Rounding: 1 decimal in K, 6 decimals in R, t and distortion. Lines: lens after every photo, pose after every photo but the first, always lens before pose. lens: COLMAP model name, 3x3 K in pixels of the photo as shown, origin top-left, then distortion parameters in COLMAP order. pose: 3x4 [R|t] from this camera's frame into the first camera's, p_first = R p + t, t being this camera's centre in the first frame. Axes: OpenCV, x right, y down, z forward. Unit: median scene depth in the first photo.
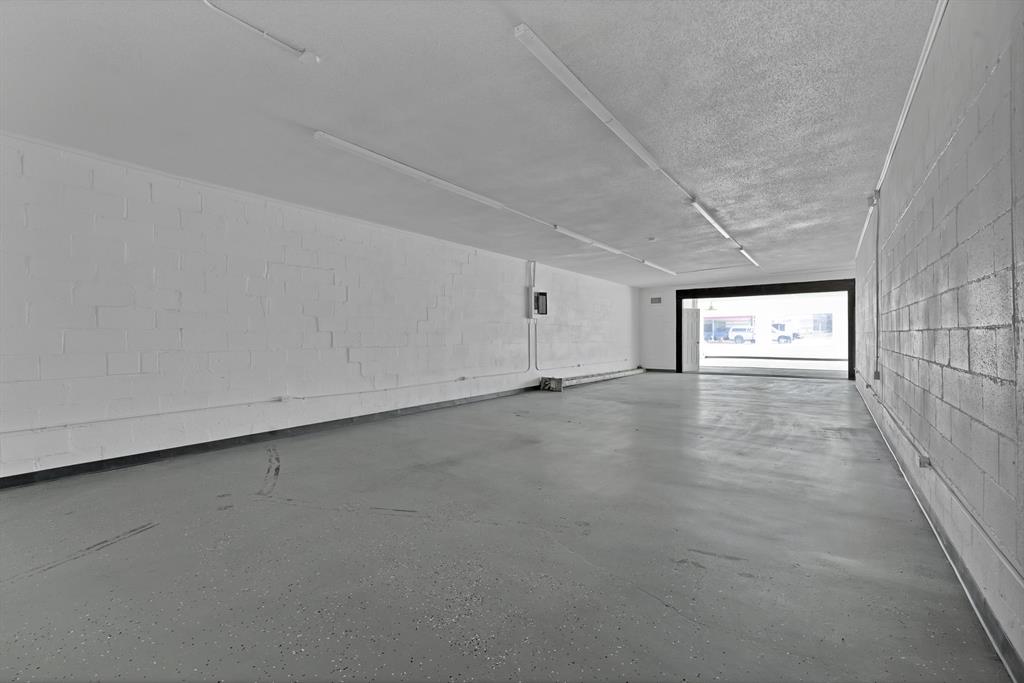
lens RADIAL K [[441.8, 0, 514.6], [0, 441.8, 333.9], [0, 0, 1]] dist [0.000521, 0.000184]
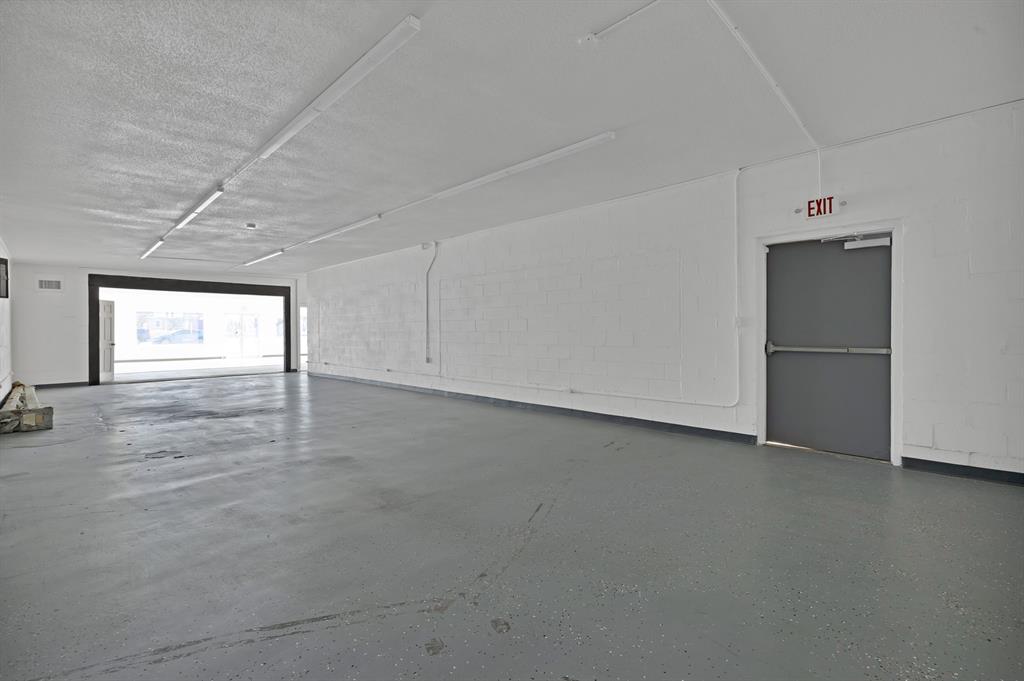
lens RADIAL K [[441.8, 0, 514.6], [0, 441.8, 332.9], [0, 0, 1]] dist [0.000521, 0.000184]
pose [[0.142770, 0.001882, 0.989754, -0.264536], [-0.000056, 0.999998, -0.001894, 0.001081], [-0.989756, 0.000215, 0.142770, 0.192433]]
